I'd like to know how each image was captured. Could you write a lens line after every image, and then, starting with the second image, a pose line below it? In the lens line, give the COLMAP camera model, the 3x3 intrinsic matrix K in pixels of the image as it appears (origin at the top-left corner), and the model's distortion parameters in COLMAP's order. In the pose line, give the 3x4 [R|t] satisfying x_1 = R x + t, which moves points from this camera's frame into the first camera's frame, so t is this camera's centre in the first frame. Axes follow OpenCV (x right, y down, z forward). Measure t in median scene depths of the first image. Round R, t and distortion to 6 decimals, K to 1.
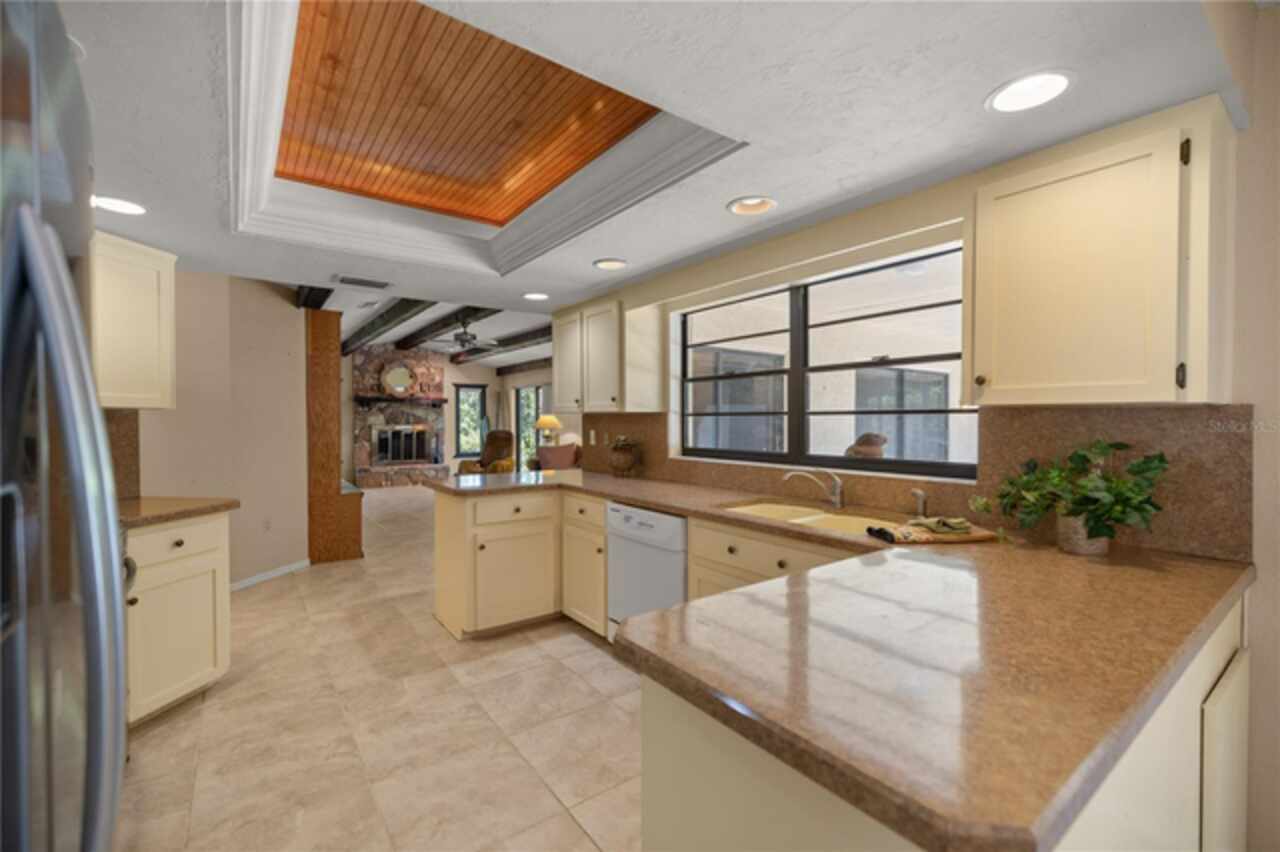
lens RADIAL K [[540.8, 0, 640.0], [0, 540.8, 426.0], [0, 0, 1]] dist [0.000949, 0.000139]
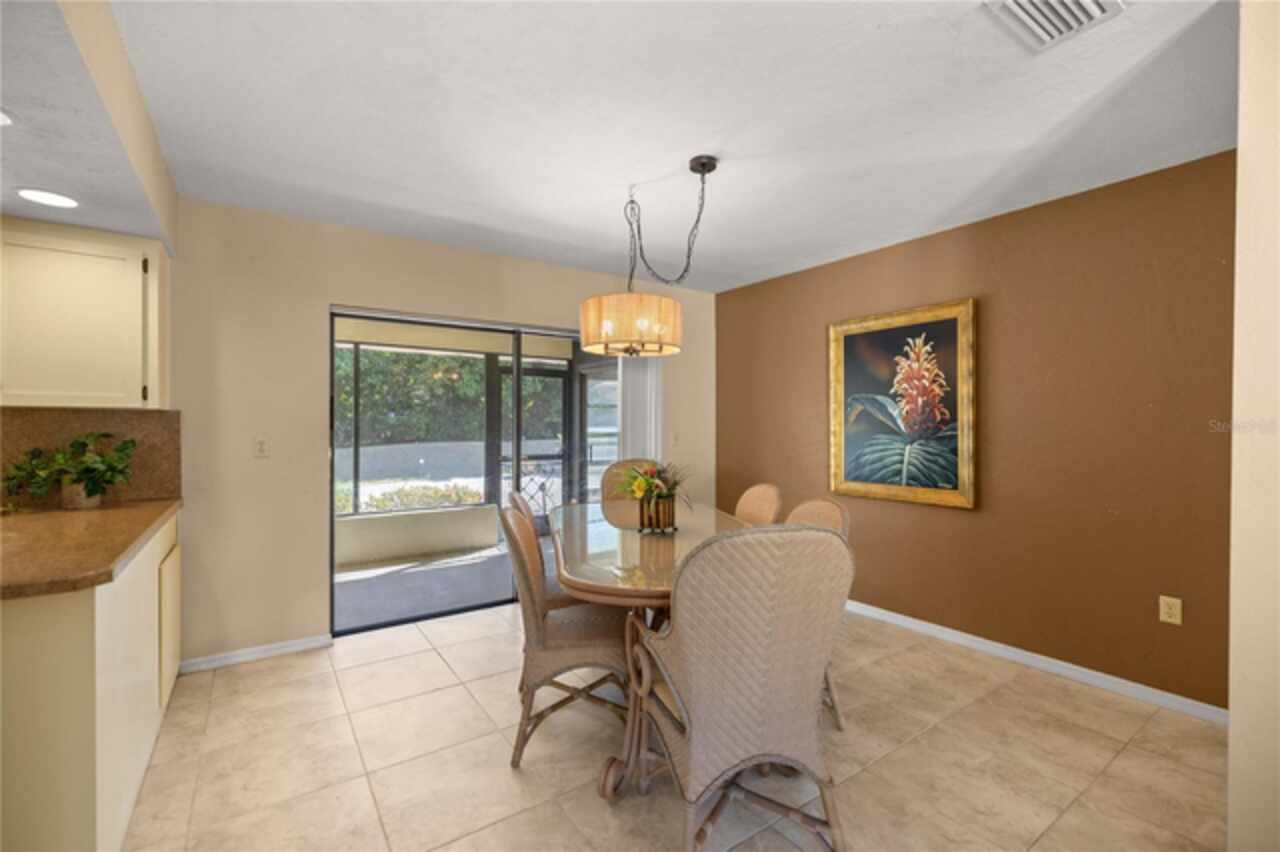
lens RADIAL K [[555.3, 0, 640.0], [0, 555.3, 426.0], [0, 0, 1]] dist [0.001134, 0.000310]
pose [[0.034229, -0.003246, 0.999409, -0.659724], [0.014347, 0.999893, 0.002756, 0.027987], [-0.999311, 0.014244, 0.034272, -0.586519]]
